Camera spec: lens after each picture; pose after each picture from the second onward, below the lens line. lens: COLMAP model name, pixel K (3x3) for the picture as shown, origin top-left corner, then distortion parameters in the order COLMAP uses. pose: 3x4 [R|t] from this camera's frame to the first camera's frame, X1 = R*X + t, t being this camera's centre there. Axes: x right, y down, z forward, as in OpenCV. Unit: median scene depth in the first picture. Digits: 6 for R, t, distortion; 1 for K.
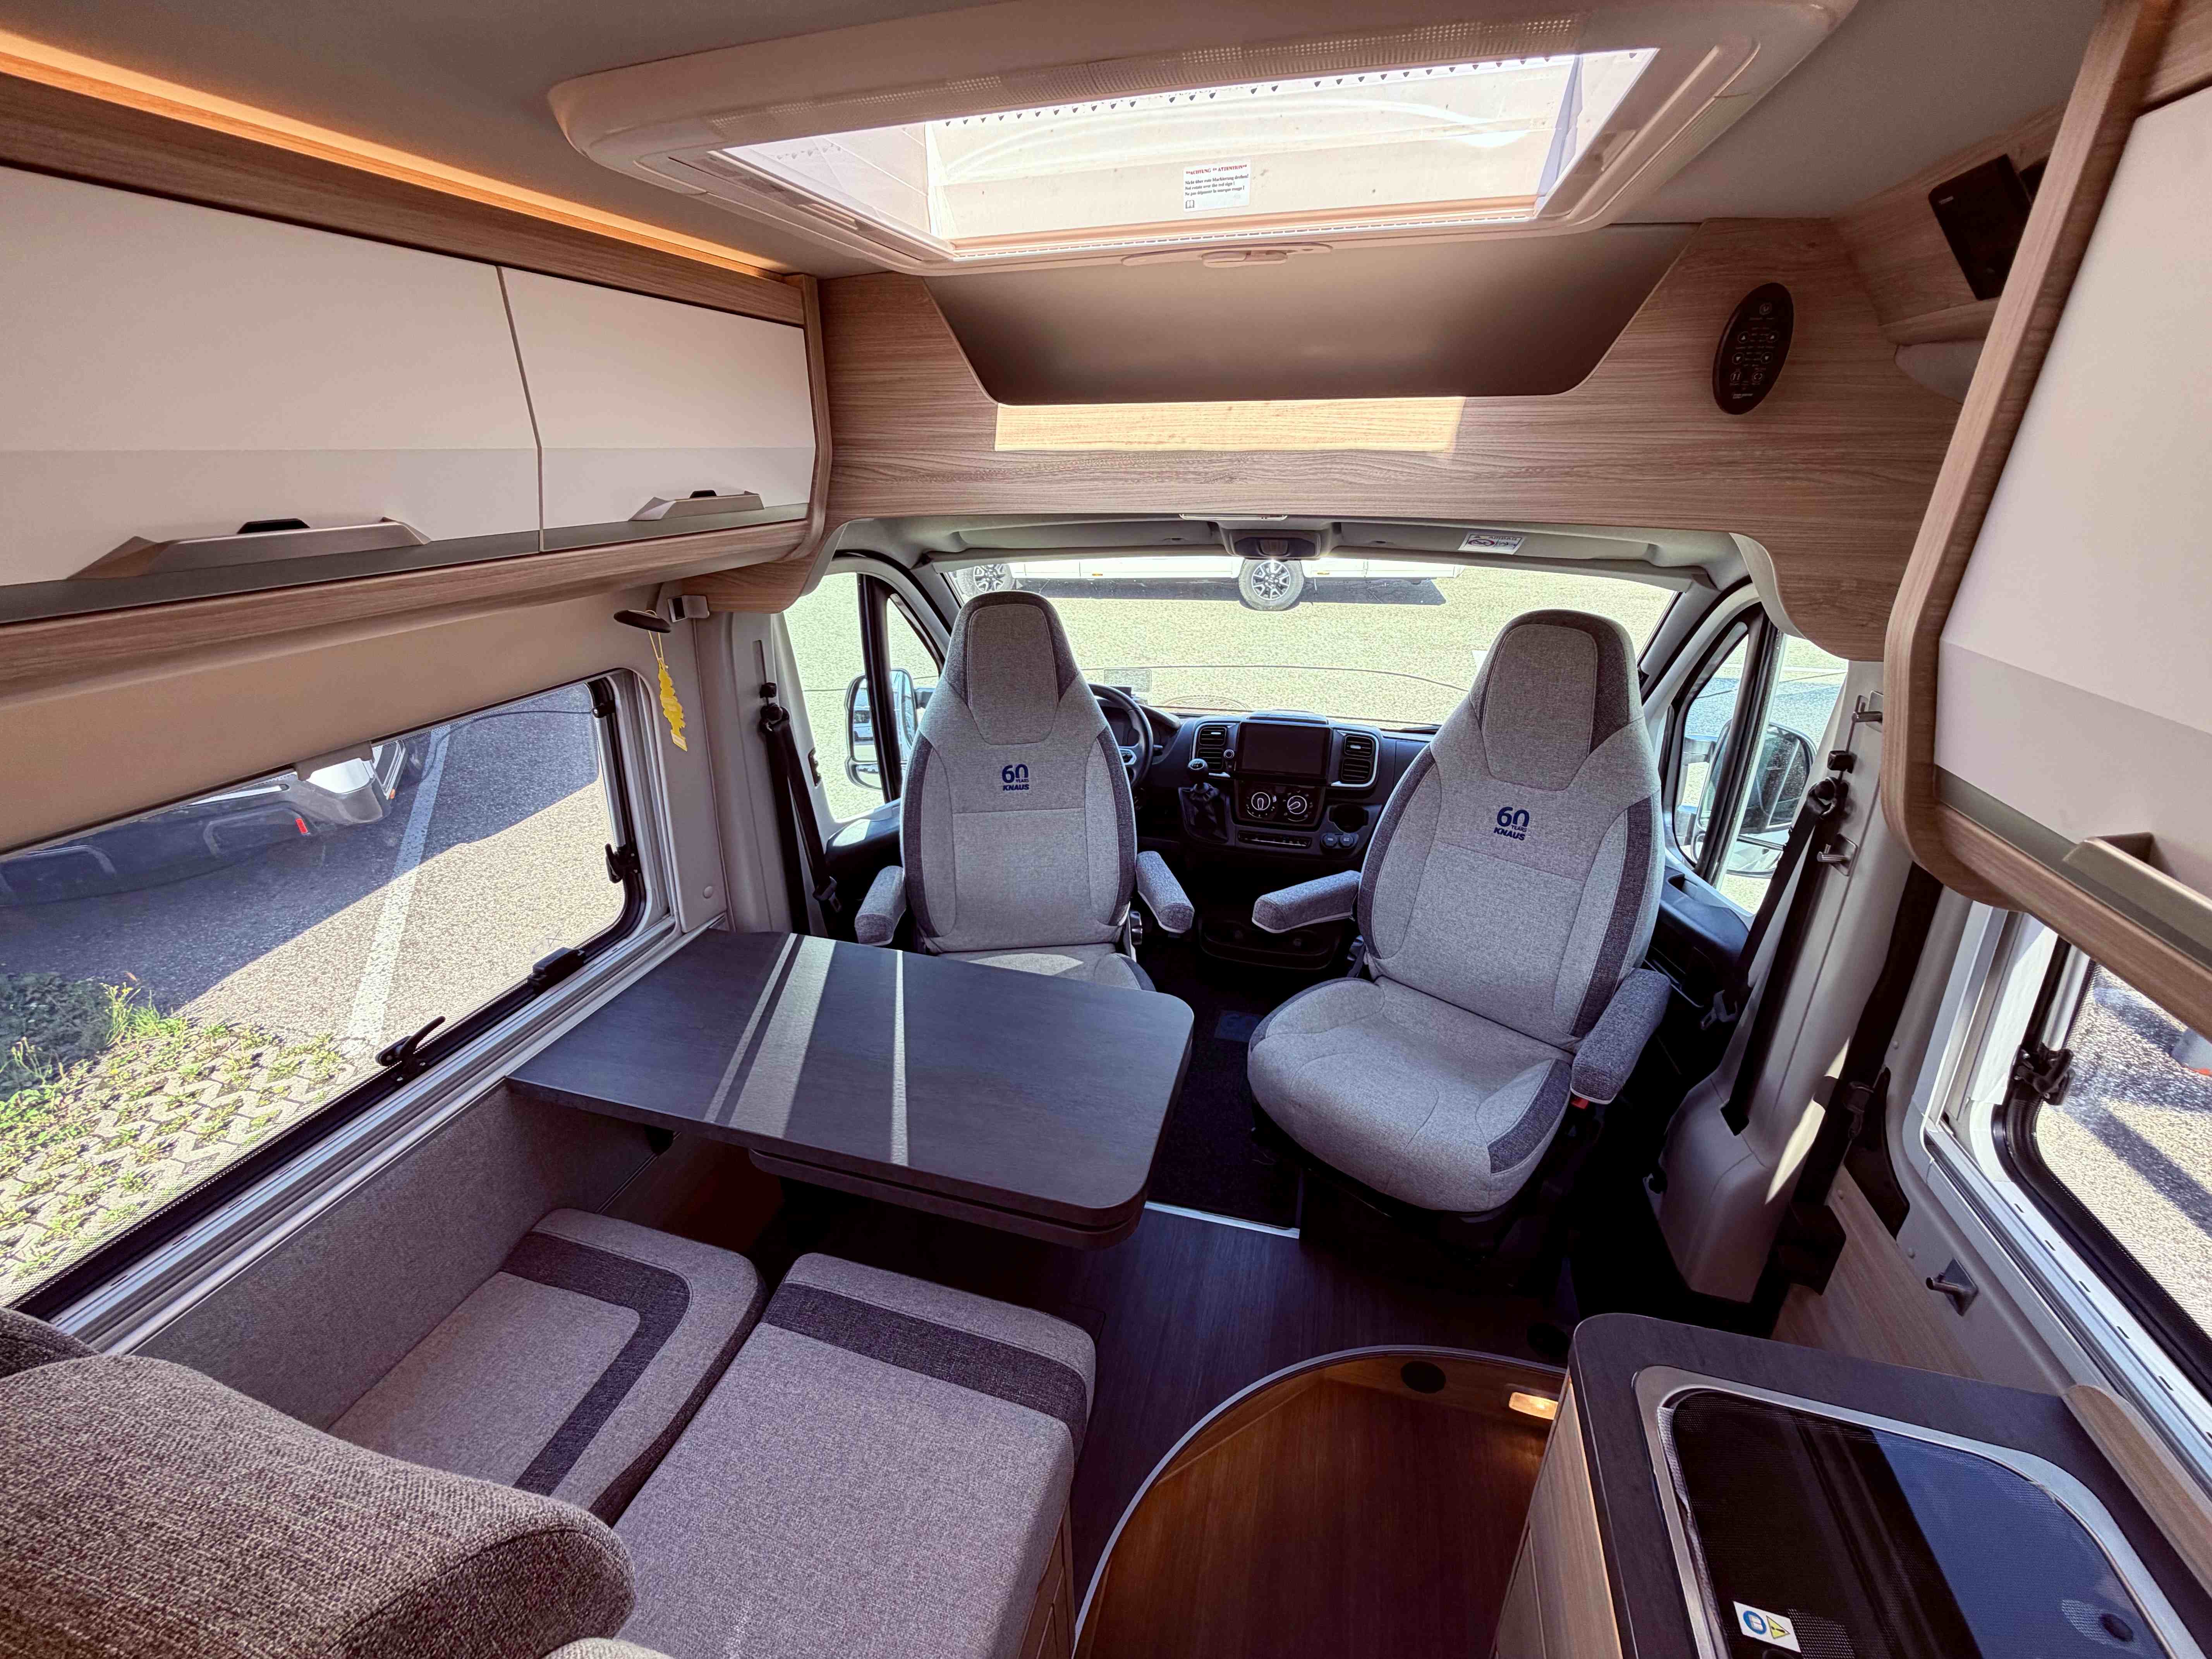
lens RADIAL K [[883.2, 0, 1110.2], [0, 883.2, 831.9], [0, 0, 1]] dist [-0.000192, 0.000266]
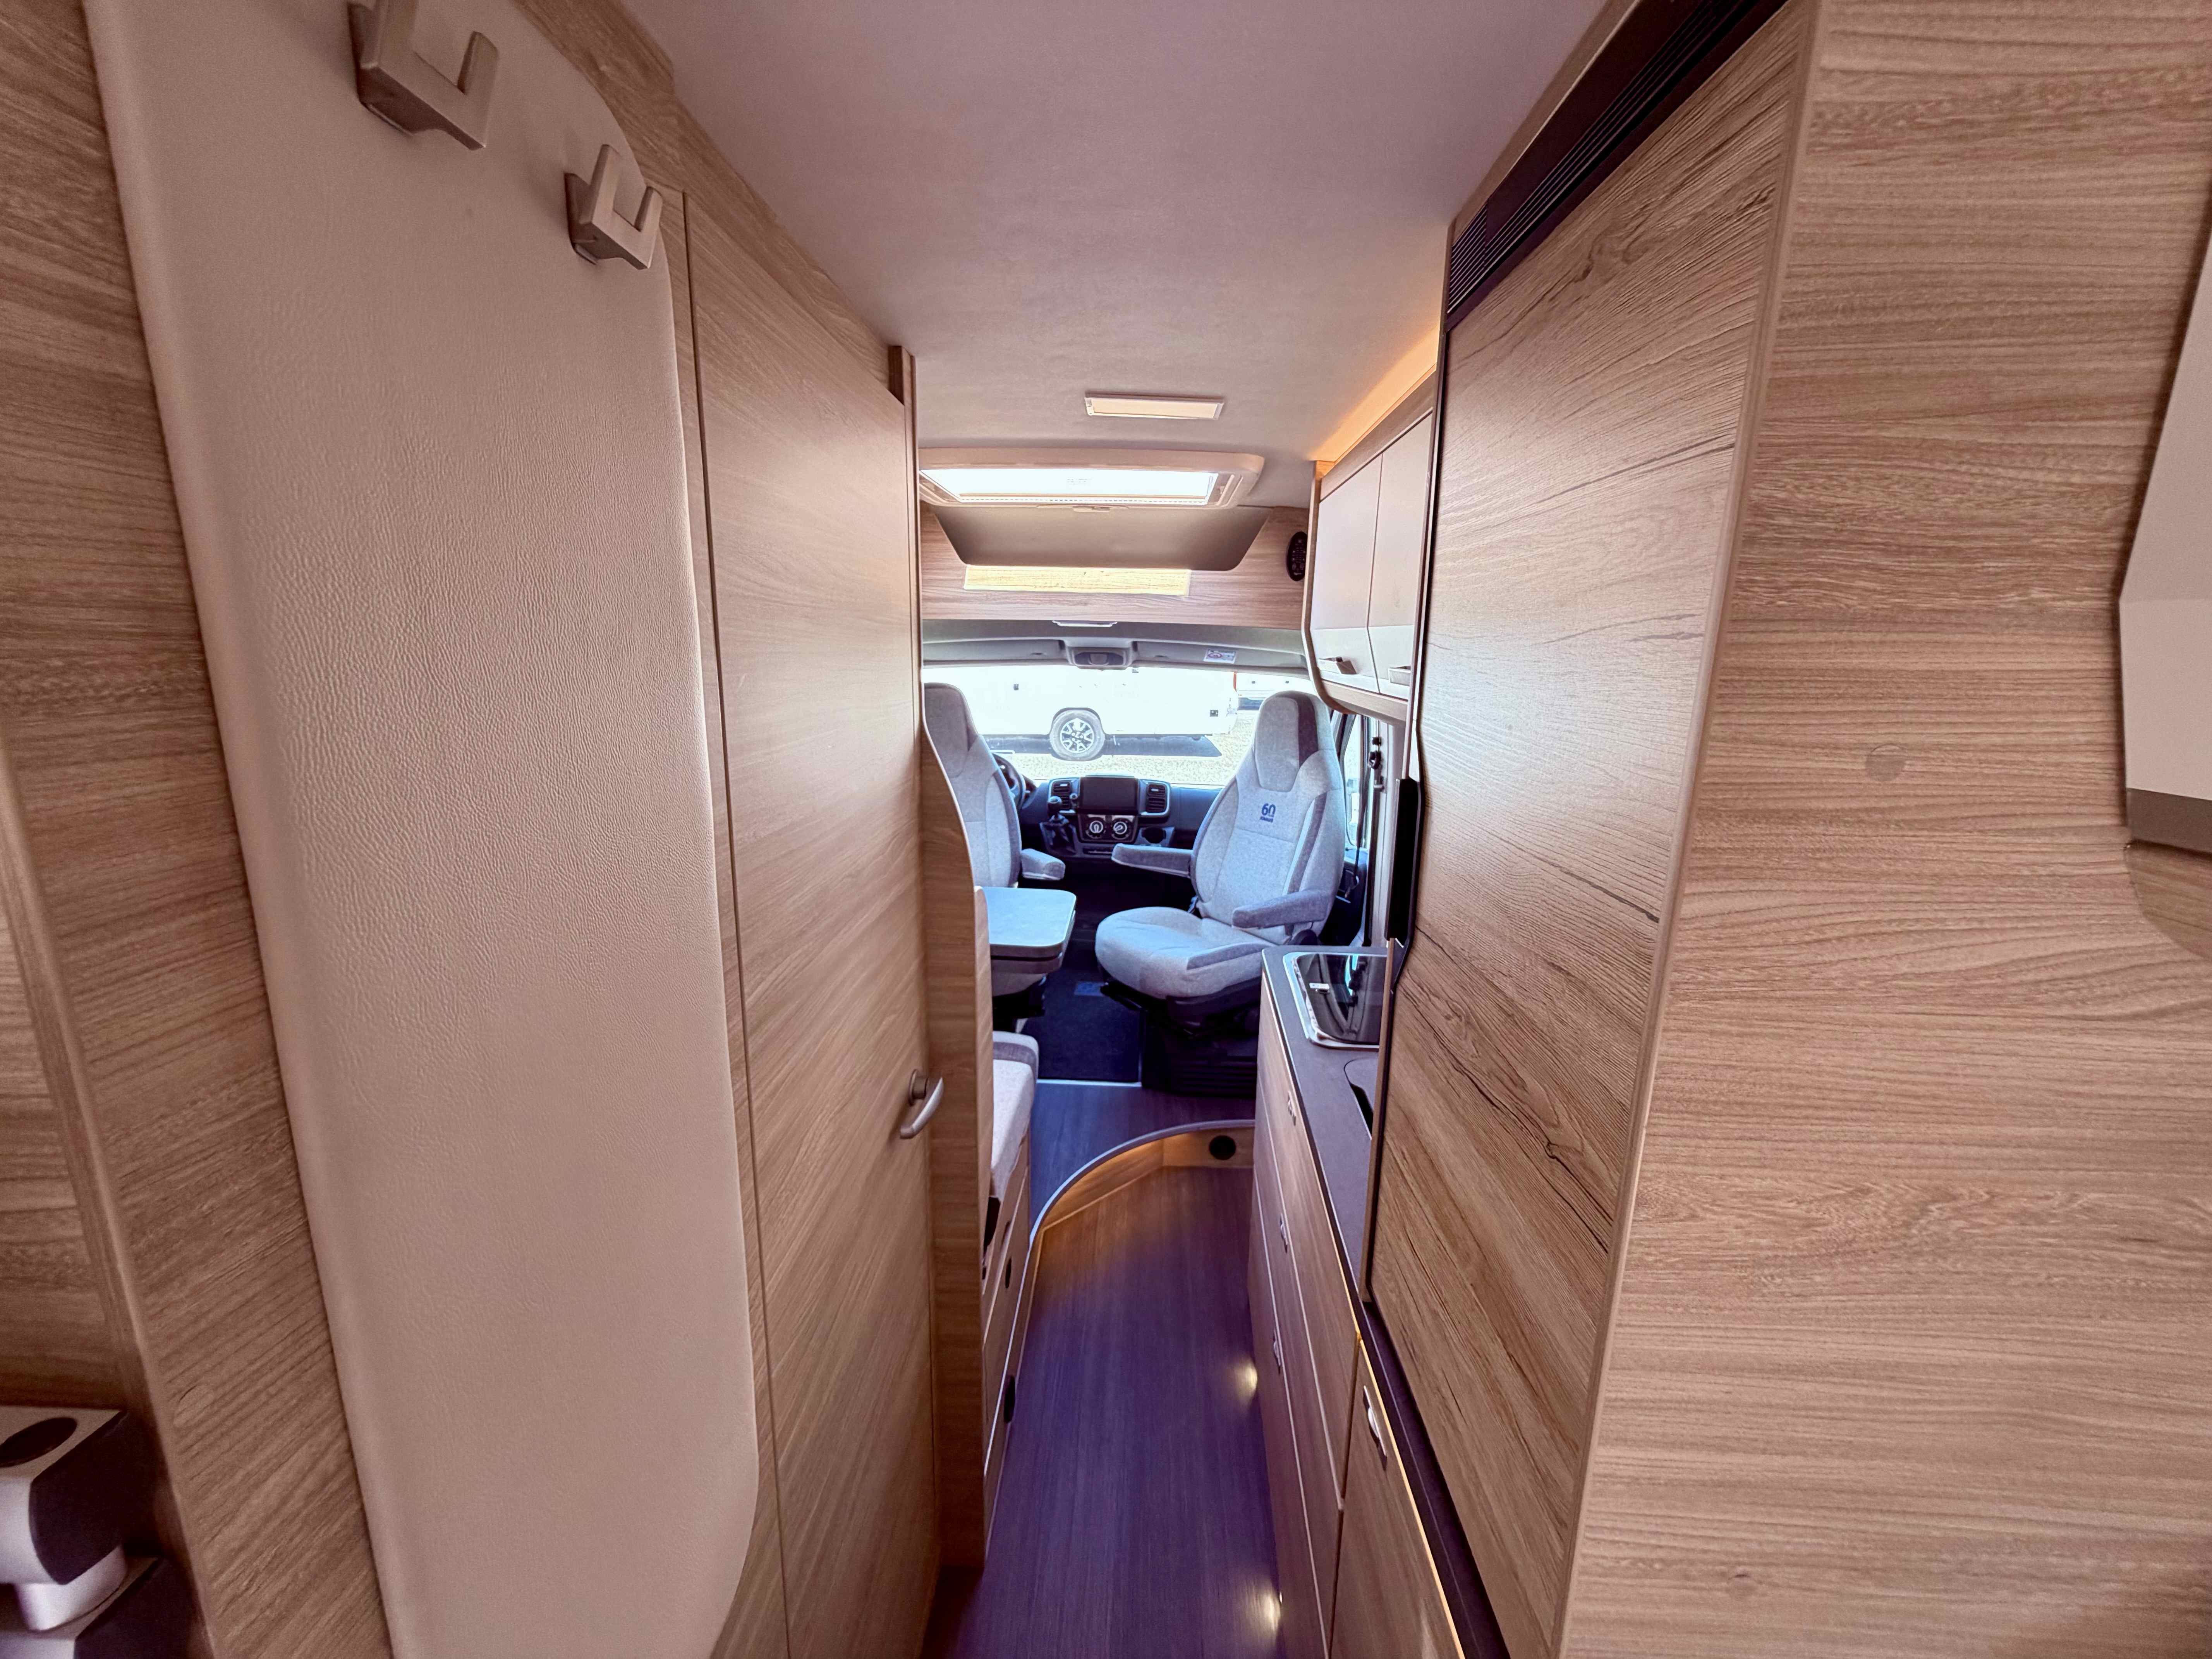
lens RADIAL K [[883.2, 0, 1110.2], [0, 883.2, 831.9], [0, 0, 1]] dist [-0.000192, 0.000266]
pose [[0.976084, -0.021043, 0.216372, -0.151943], [0.062226, 0.980703, -0.185334, 0.293426], [-0.208297, 0.194365, 0.958559, -0.509912]]
